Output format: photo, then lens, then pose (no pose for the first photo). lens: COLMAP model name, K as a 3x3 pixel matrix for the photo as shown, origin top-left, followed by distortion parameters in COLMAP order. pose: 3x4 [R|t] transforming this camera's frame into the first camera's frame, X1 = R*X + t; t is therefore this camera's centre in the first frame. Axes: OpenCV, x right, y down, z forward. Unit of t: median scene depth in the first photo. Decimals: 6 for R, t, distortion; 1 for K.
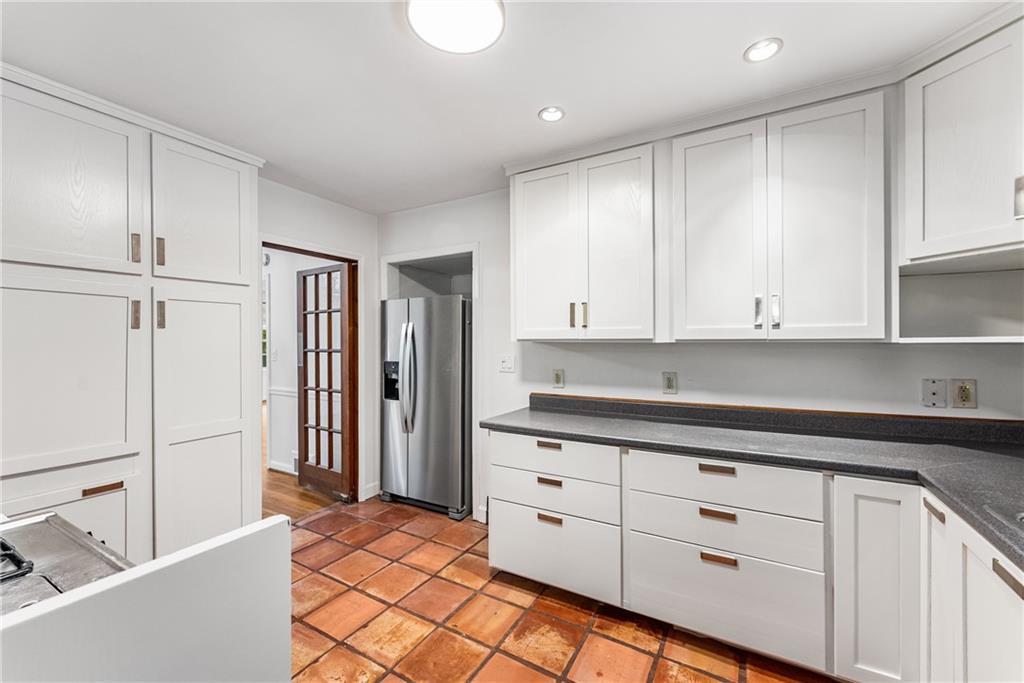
lens RADIAL K [[413.2, 0, 512.0], [0, 413.2, 339.5], [0, 0, 1]] dist [-0.000314, -0.000011]
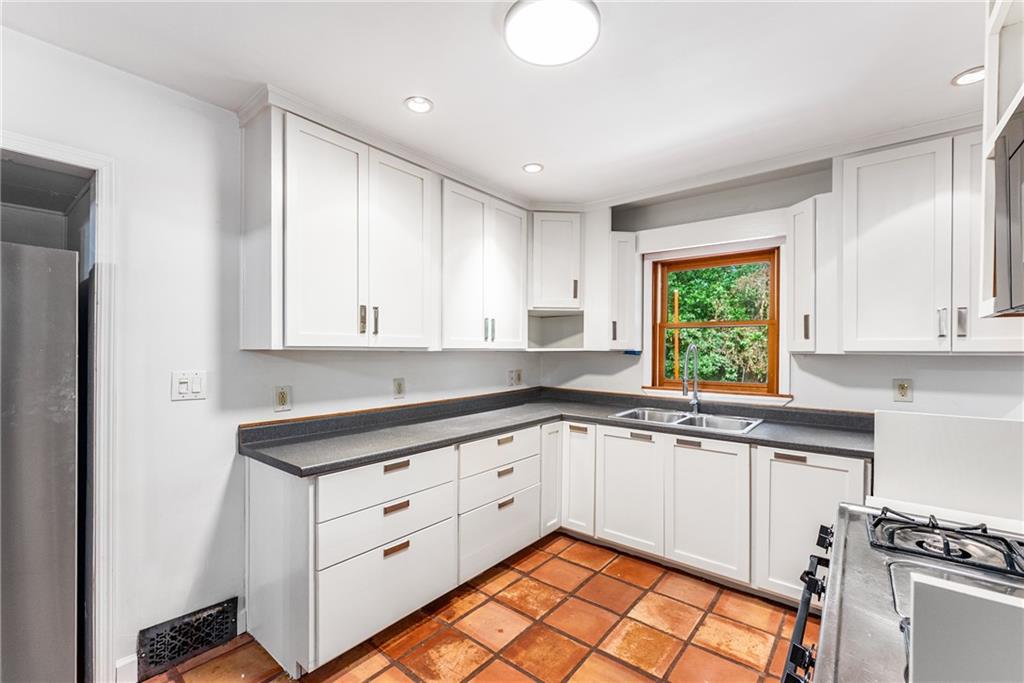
lens RADIAL K [[436.5, 0, 512.5], [0, 436.5, 351.2], [0, 0, 1]] dist [-0.000974, -0.000072]
pose [[0.151368, -0.000121, 0.988477, -0.810873], [-0.007411, 0.999972, 0.001258, 0.005533], [-0.988450, -0.007516, 0.151363, 0.622436]]
